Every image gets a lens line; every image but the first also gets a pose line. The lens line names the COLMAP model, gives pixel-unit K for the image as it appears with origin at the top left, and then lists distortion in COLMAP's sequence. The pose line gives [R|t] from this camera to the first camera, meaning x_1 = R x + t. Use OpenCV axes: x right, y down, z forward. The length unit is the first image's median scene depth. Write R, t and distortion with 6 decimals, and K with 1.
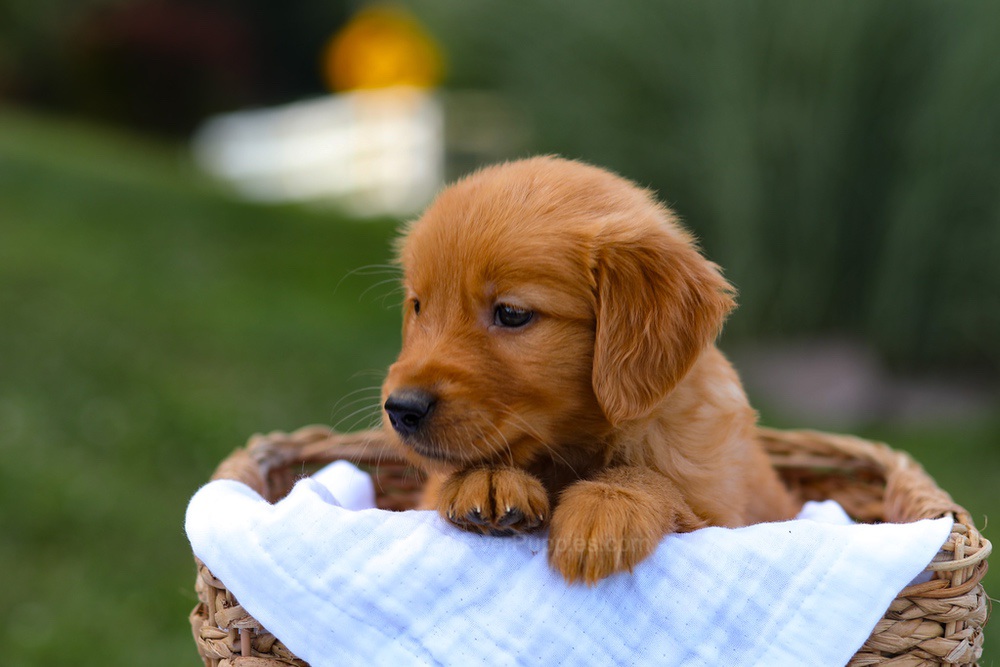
lens RADIAL K [[3018.9, 0, 520.5], [0, 3018.9, 308.1], [0, 0, 1]] dist [0.144107, 0.000000]
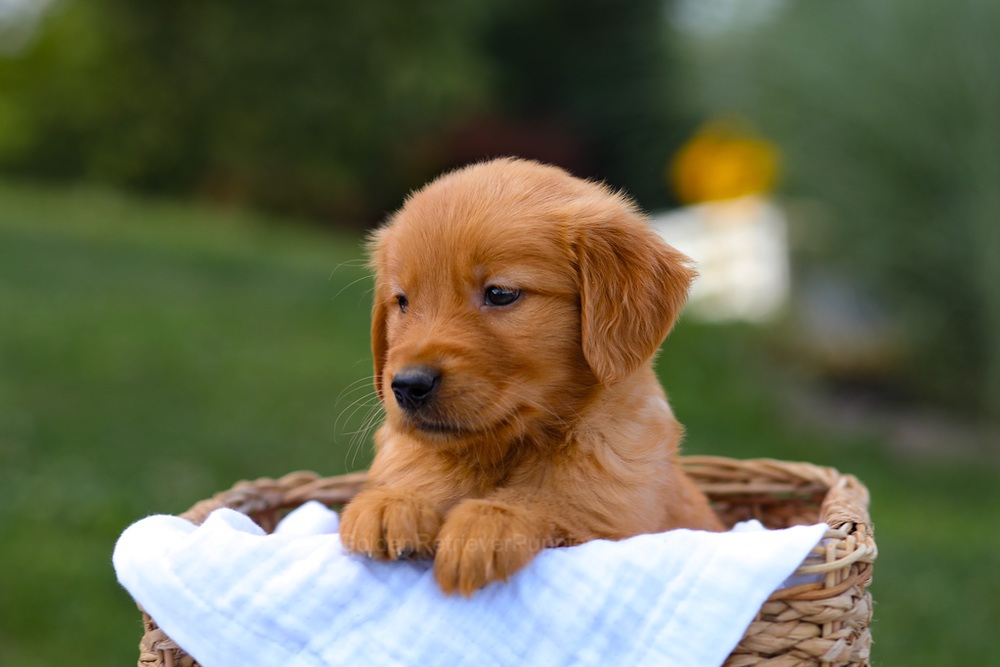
lens RADIAL K [[3018.9, 0, 496.6], [0, 3018.9, 336.4], [0, 0, 1]] dist [0.144107, 0.000000]
pose [[0.988949, -0.044068, -0.141554, 0.181929], [0.039744, 0.998657, -0.033231, 0.035363], [0.142828, 0.027238, 0.989373, -0.049664]]
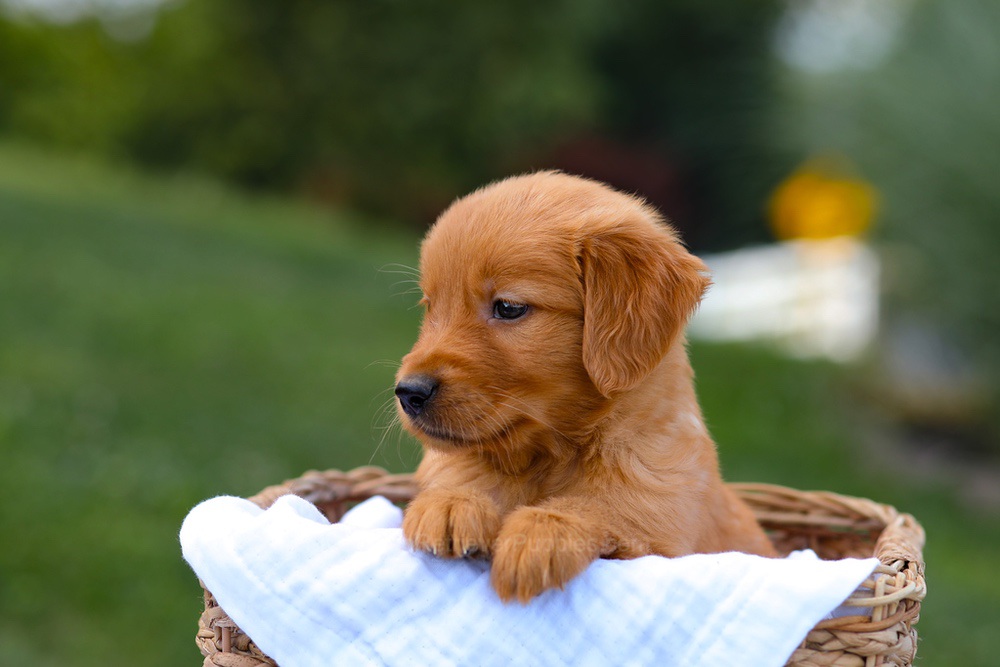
lens RADIAL K [[3018.9, 0, 506.4], [0, 3018.9, 330.1], [0, 0, 1]] dist [0.144107, 0.000000]
pose [[0.985325, 0.035163, -0.167025, 0.190045], [-0.042449, 0.998288, -0.040249, 0.037880], [0.165323, 0.046748, 0.985131, -0.071982]]
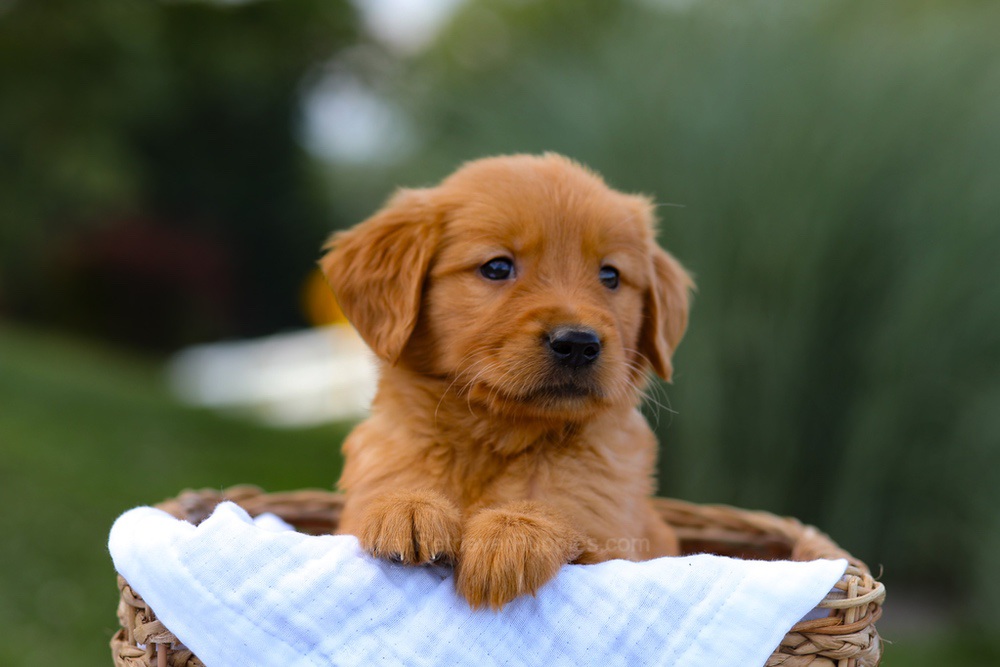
lens RADIAL K [[3018.9, 0, 505.4], [0, 3018.9, 325.4], [0, 0, 1]] dist [0.144107, 0.000000]
pose [[0.999471, 0.032507, 0.000181, 0.022698], [-0.032388, 0.996240, -0.080356, 0.077062], [-0.002793, 0.080307, 0.996766, -0.041337]]
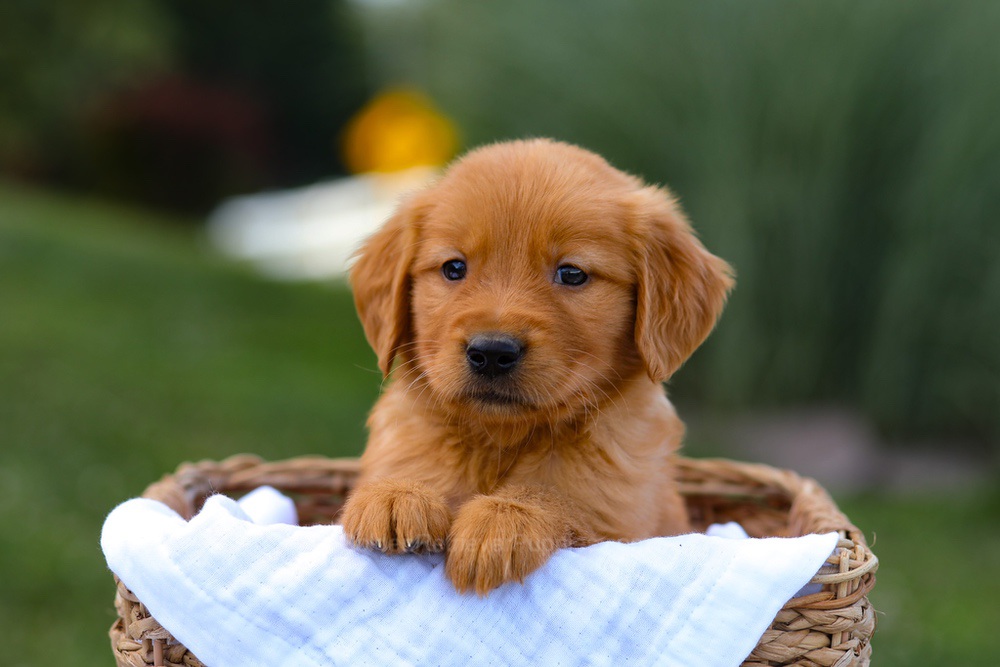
lens RADIAL K [[3018.9, 0, 498.3], [0, 3018.9, 328.5], [0, 0, 1]] dist [0.144107, 0.000000]
pose [[0.999848, -0.001266, -0.017389, 0.044453], [0.000883, 0.999758, -0.021976, 0.022140], [0.017412, 0.021957, 0.999607, -0.040264]]
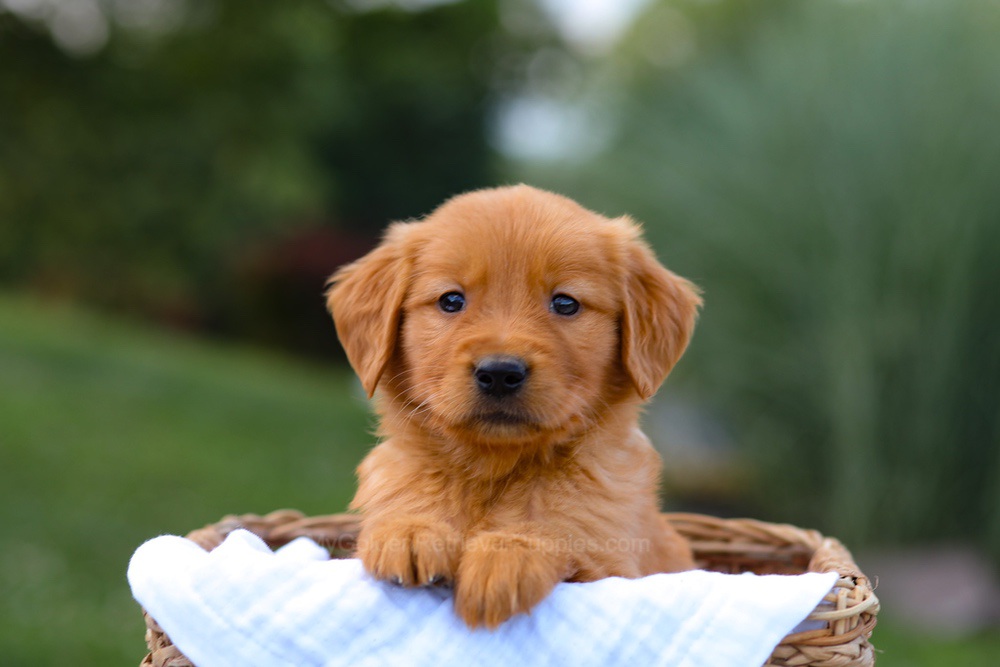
lens RADIAL K [[3018.9, 0, 508.3], [0, 3018.9, 334.1], [0, 0, 1]] dist [0.144107, 0.000000]
pose [[0.997513, 0.006119, -0.070213, 0.101886], [-0.011386, 0.997128, -0.074870, 0.067201], [0.069554, 0.075483, 0.994718, -0.077549]]
